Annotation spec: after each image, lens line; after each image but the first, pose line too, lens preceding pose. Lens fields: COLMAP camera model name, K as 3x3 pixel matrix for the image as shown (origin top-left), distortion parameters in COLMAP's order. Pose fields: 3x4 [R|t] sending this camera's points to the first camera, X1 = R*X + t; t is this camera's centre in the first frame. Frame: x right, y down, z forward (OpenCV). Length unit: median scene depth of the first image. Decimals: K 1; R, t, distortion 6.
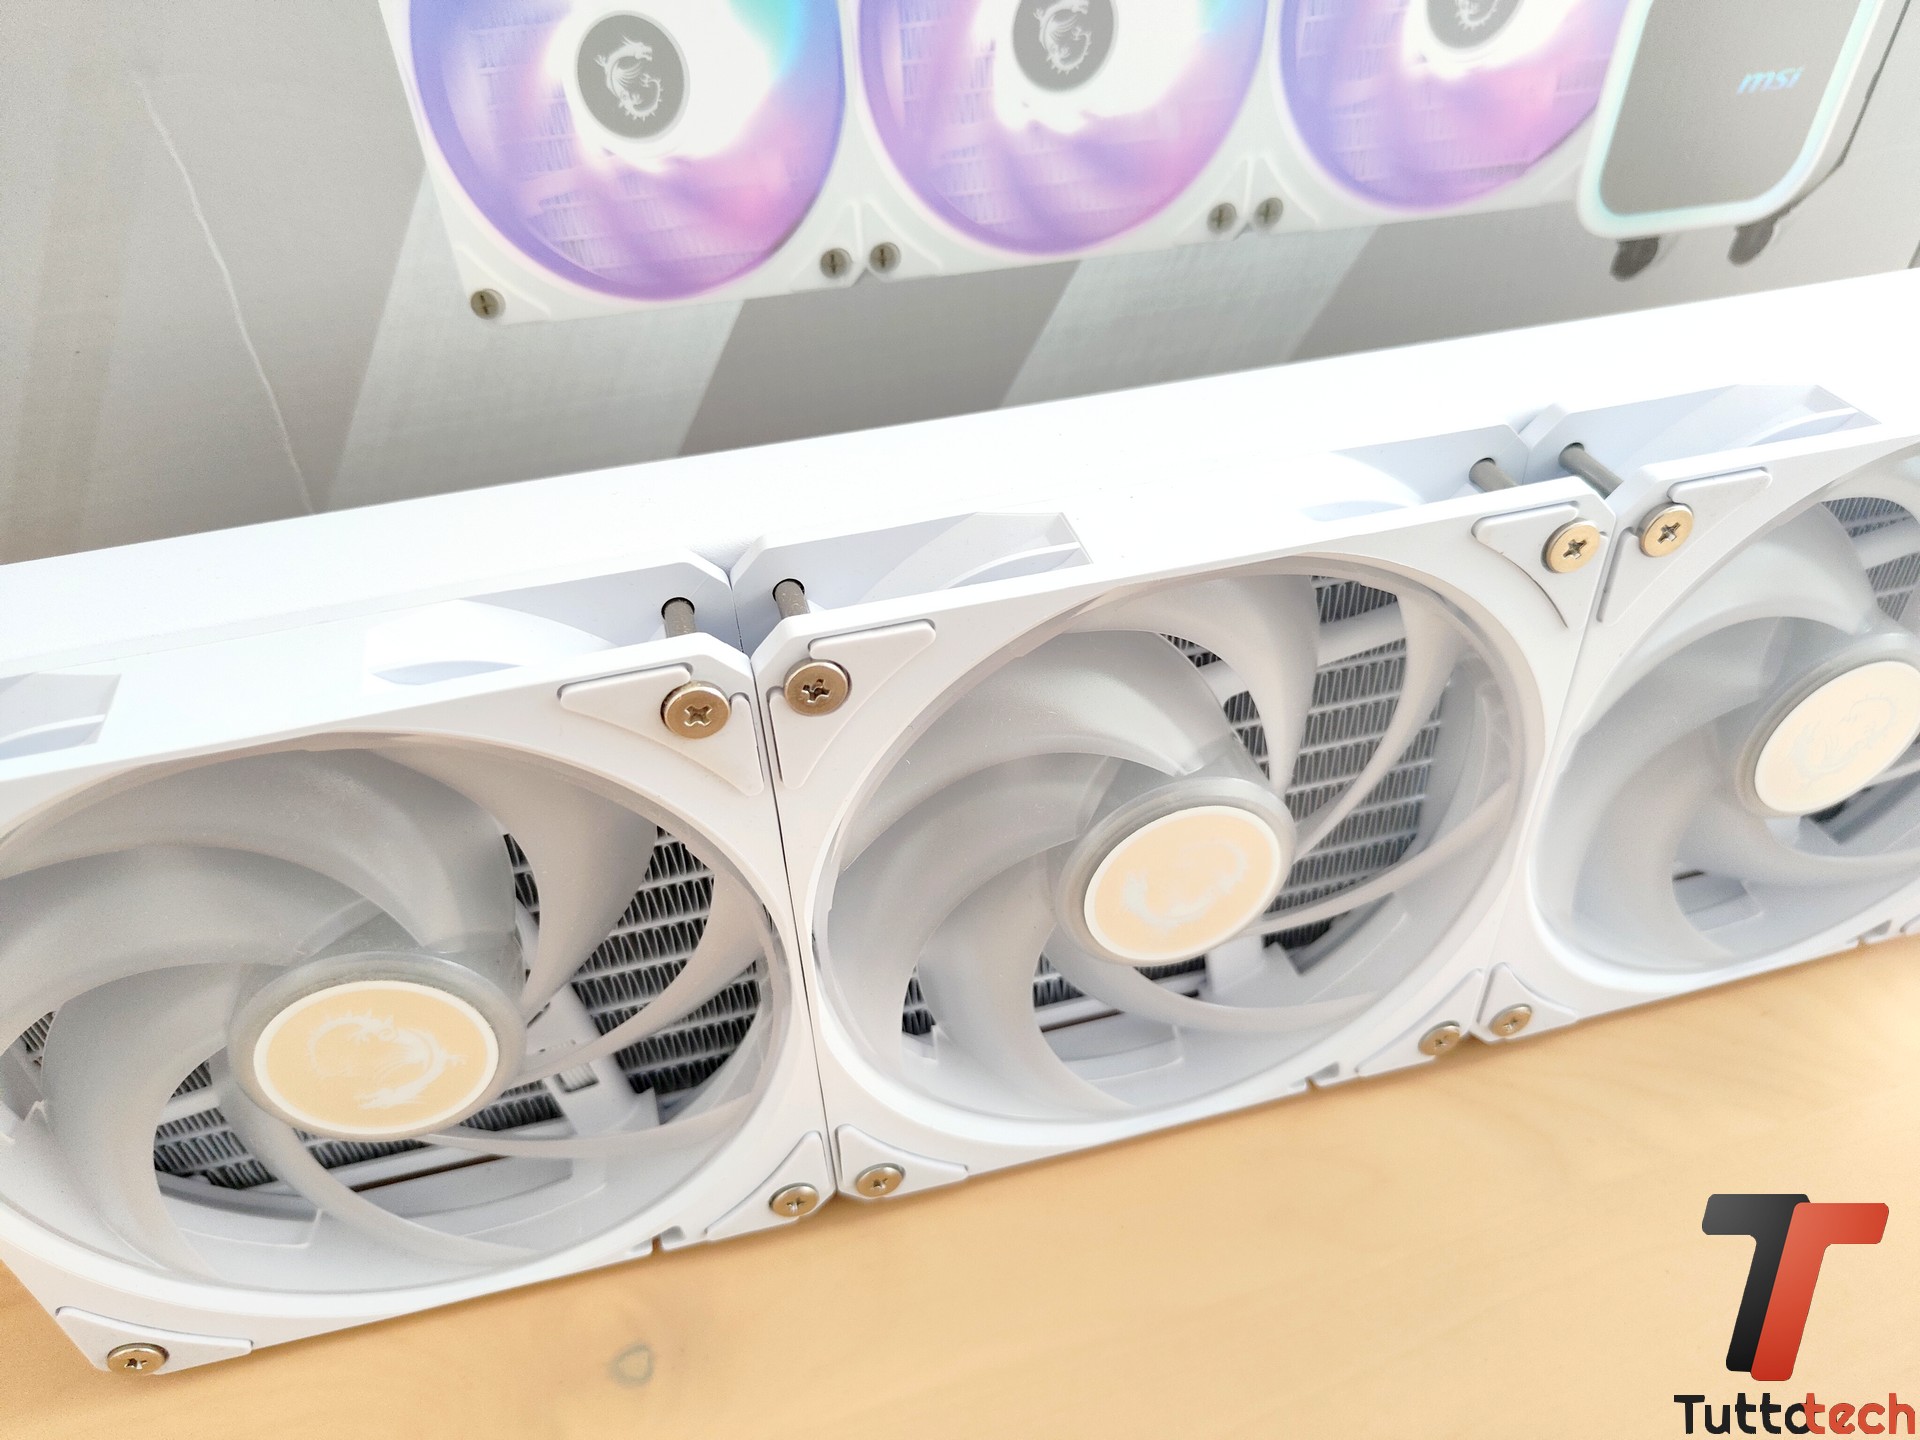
lens RADIAL K [[1401.9, 0, 956.2], [0, 1401.9, 730.8], [0, 0, 1]] dist [-0.020414, -0.005120]
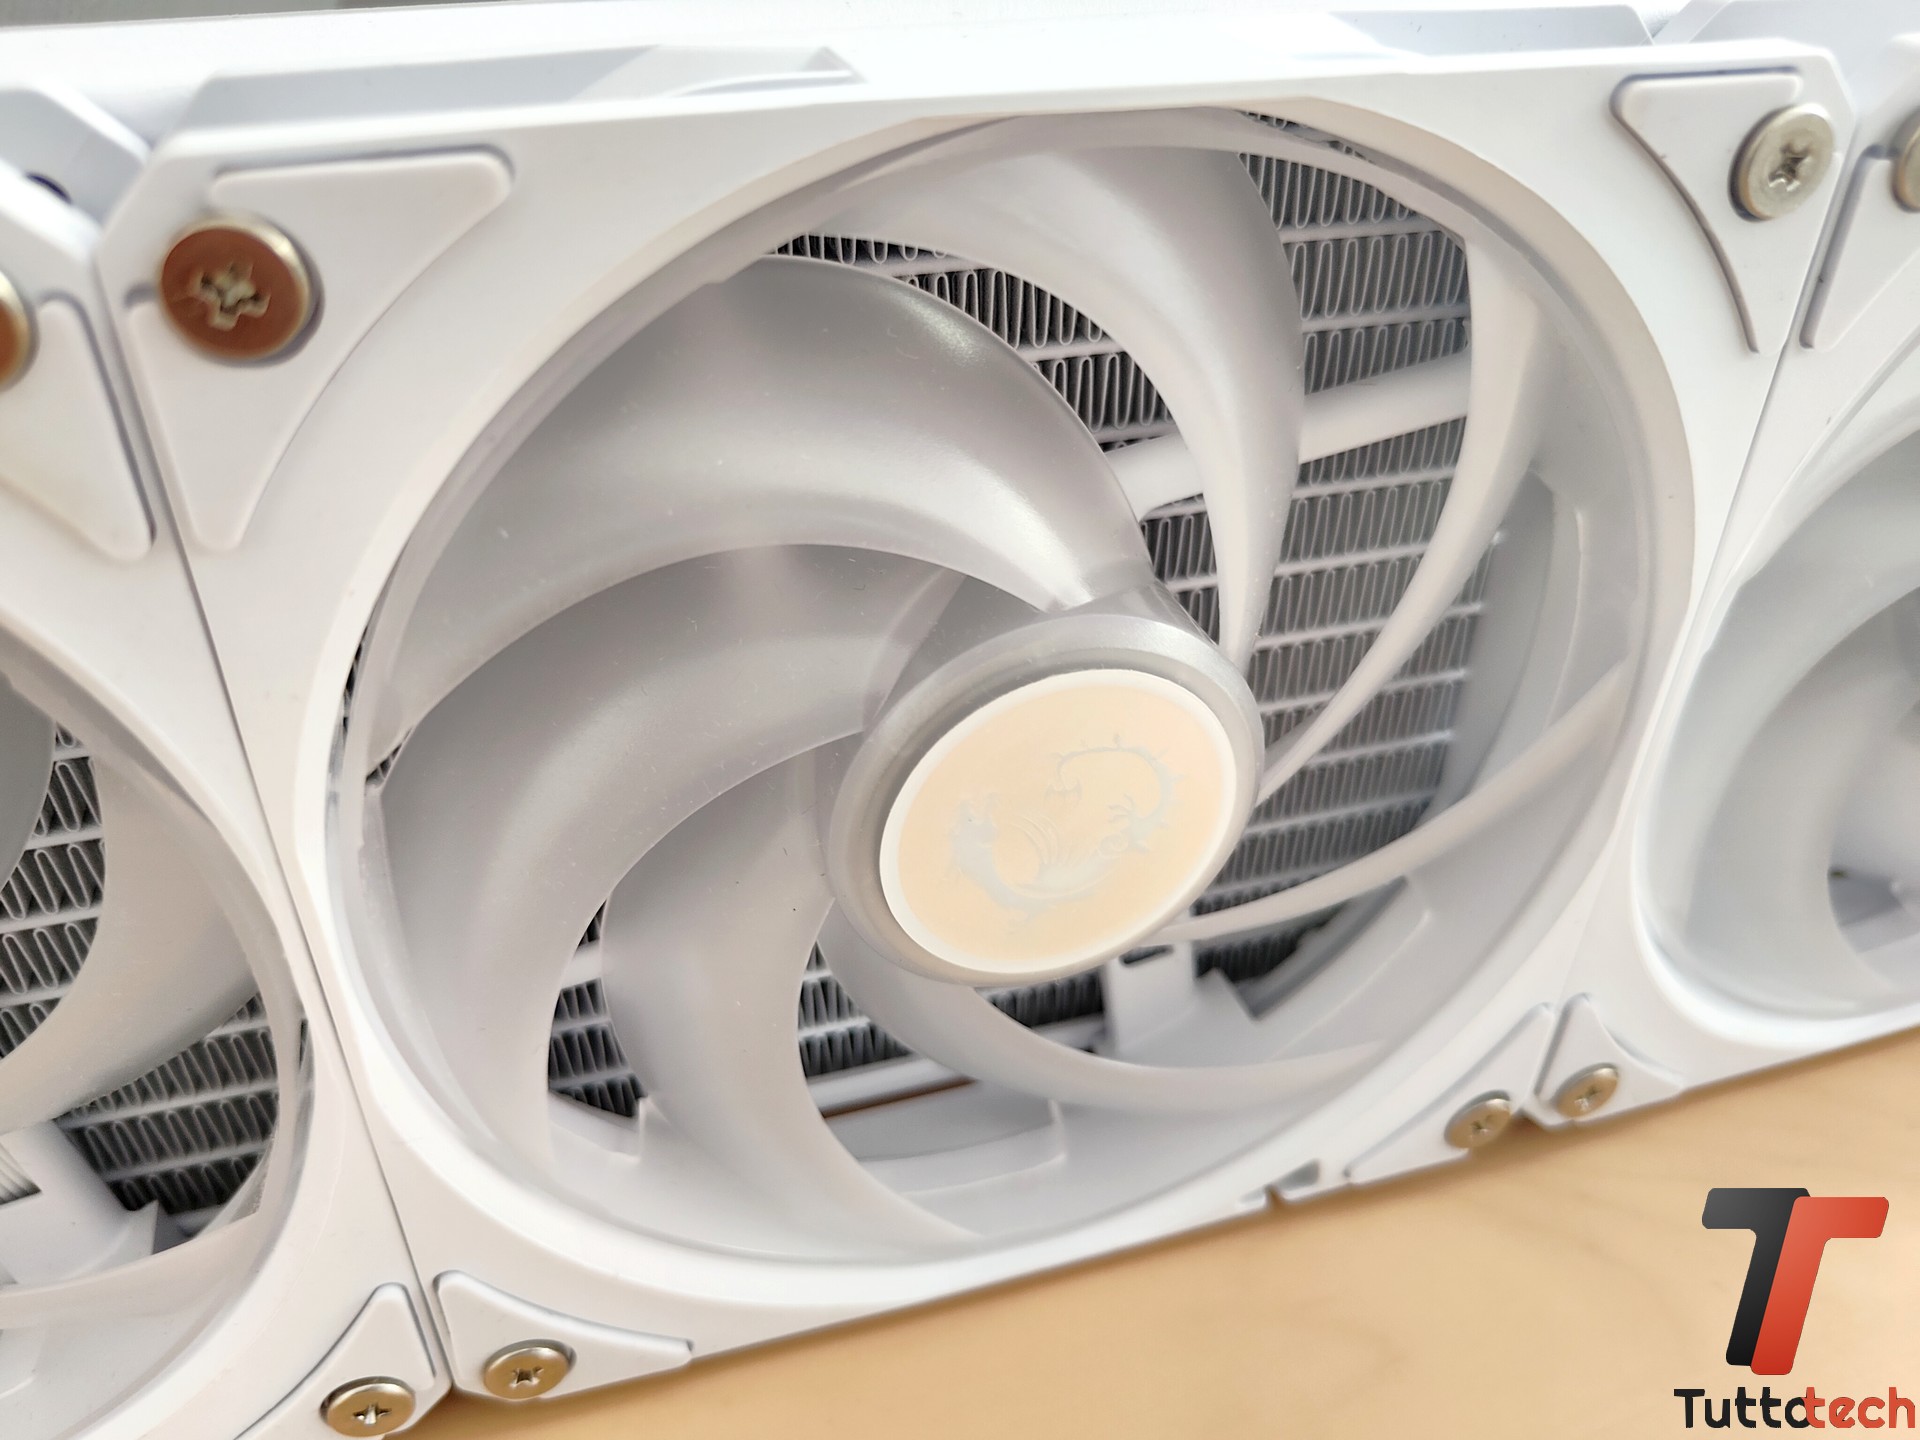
lens RADIAL K [[1467.4, 0, 960.0], [0, 1467.4, 720.0], [0, 0, 1]] dist [-0.044215, 0.003611]
pose [[0.997283, 0.020095, 0.070869, 0.071260], [-0.015159, 0.997466, -0.069512, 0.095099], [-0.072086, 0.068249, 0.995061, 0.377553]]
